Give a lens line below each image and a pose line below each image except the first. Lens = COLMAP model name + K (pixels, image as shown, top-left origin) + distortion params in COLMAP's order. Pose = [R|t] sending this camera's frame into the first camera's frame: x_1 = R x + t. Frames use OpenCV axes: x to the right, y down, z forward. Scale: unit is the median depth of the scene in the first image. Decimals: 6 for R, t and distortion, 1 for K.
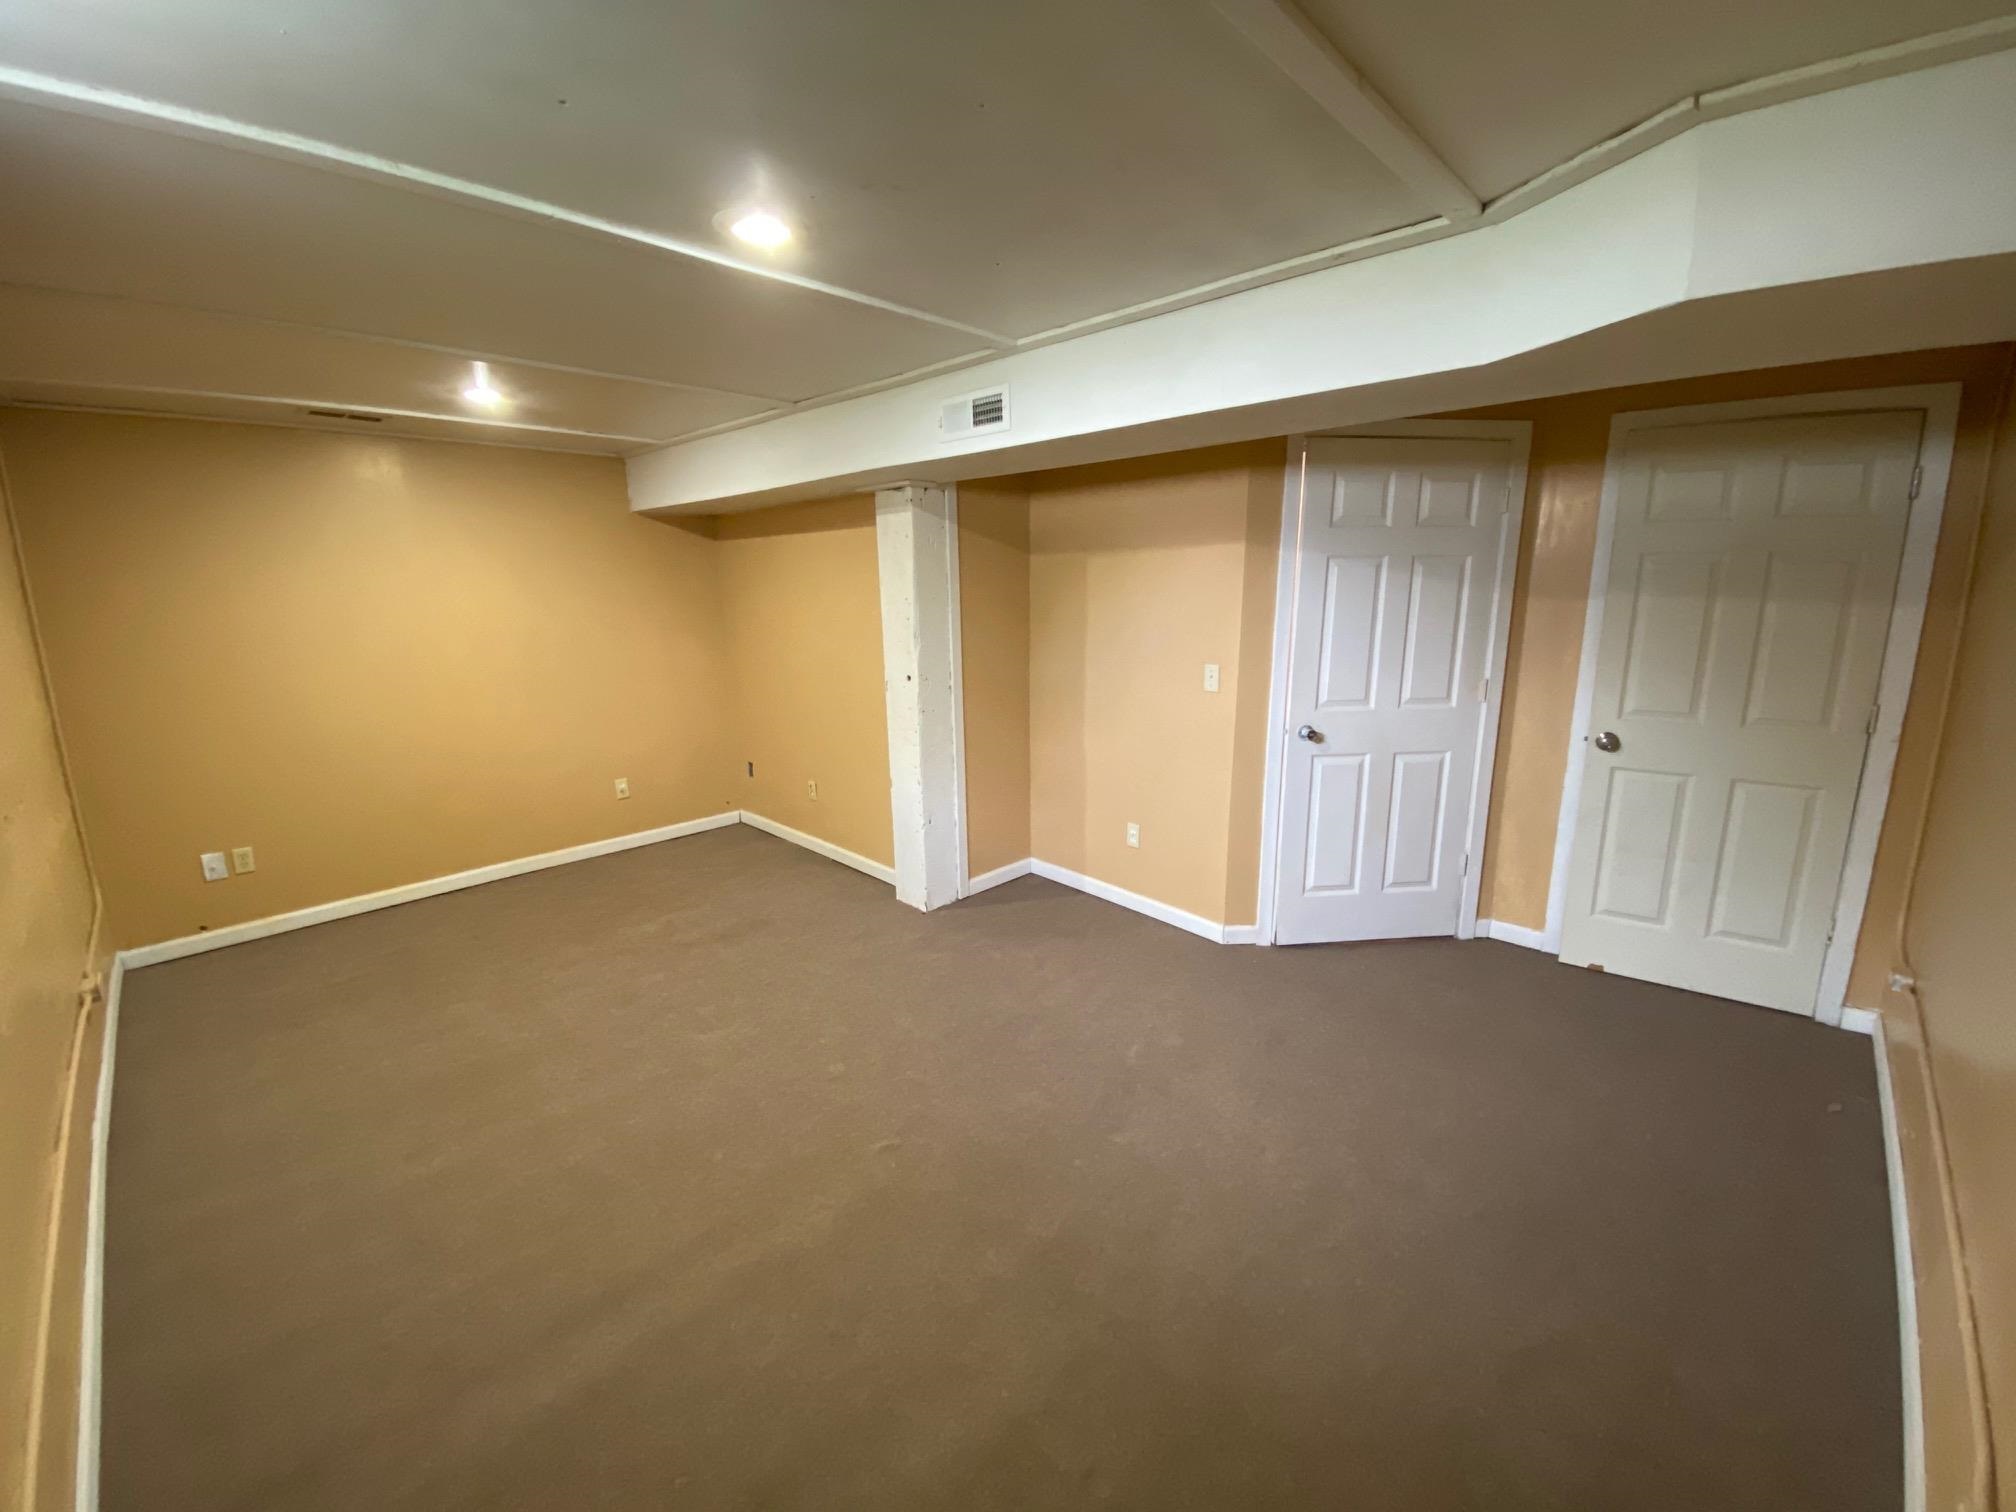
lens RADIAL K [[813.9, 0, 1013.2], [0, 813.9, 740.2], [0, 0, 1]] dist [0.021952, -0.024367]
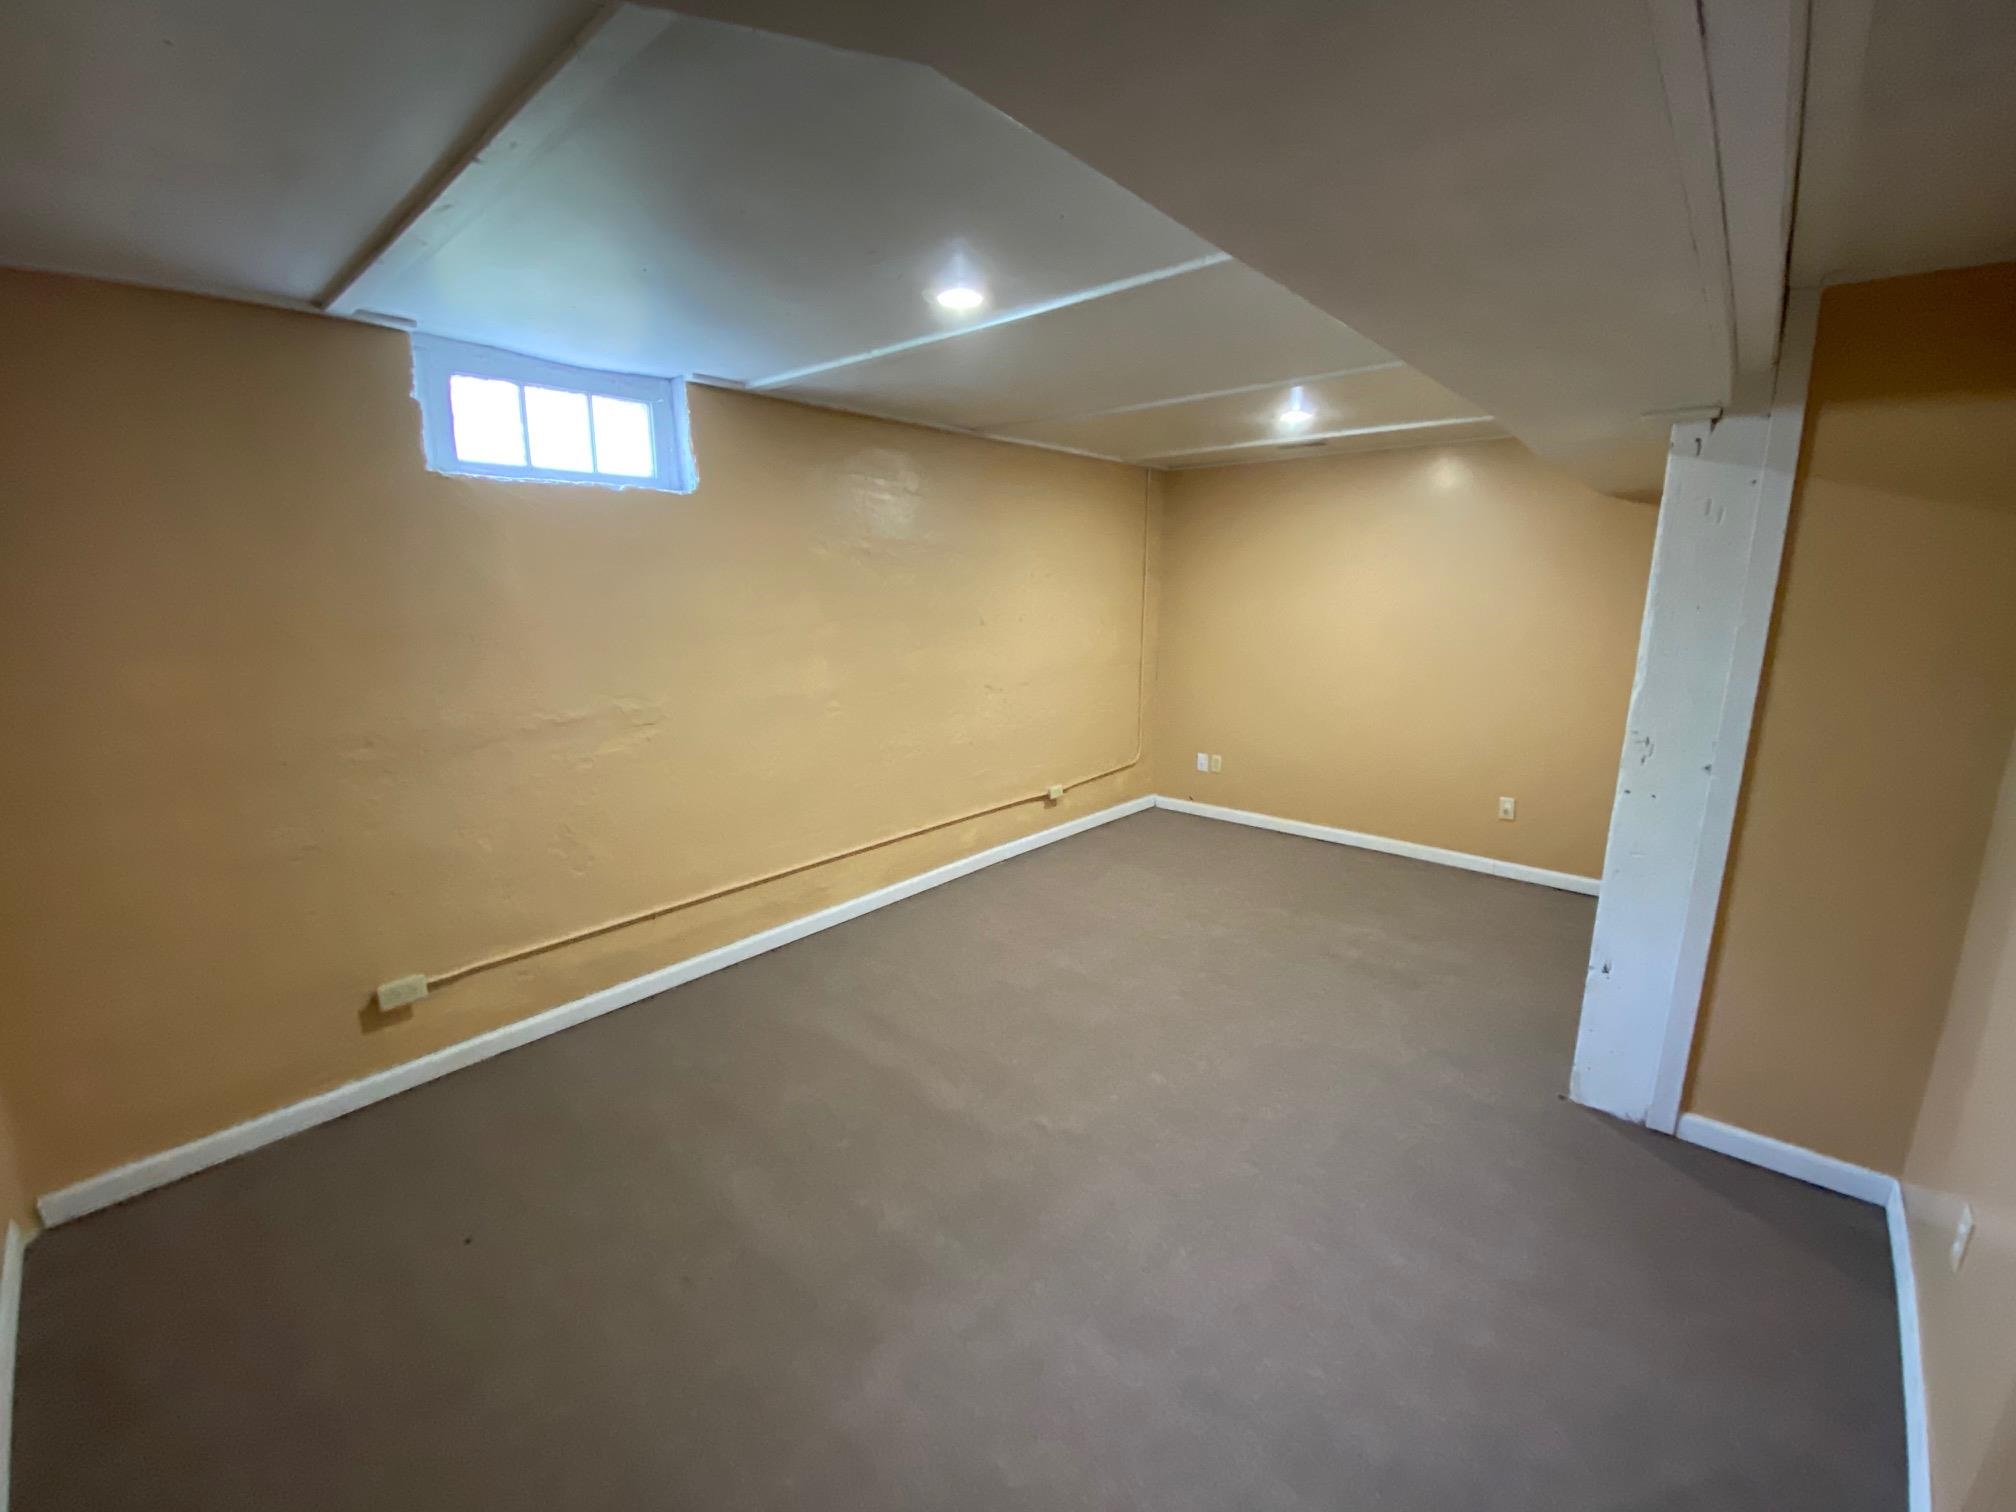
lens RADIAL K [[817.1, 0, 1008.5], [0, 817.1, 748.0], [0, 0, 1]] dist [0.017335, -0.020491]
pose [[0.009778, 0.202949, -0.979140, 0.517339], [-0.187624, 0.962168, 0.197558, -0.108415], [0.982192, 0.181779, 0.047487, 0.561160]]
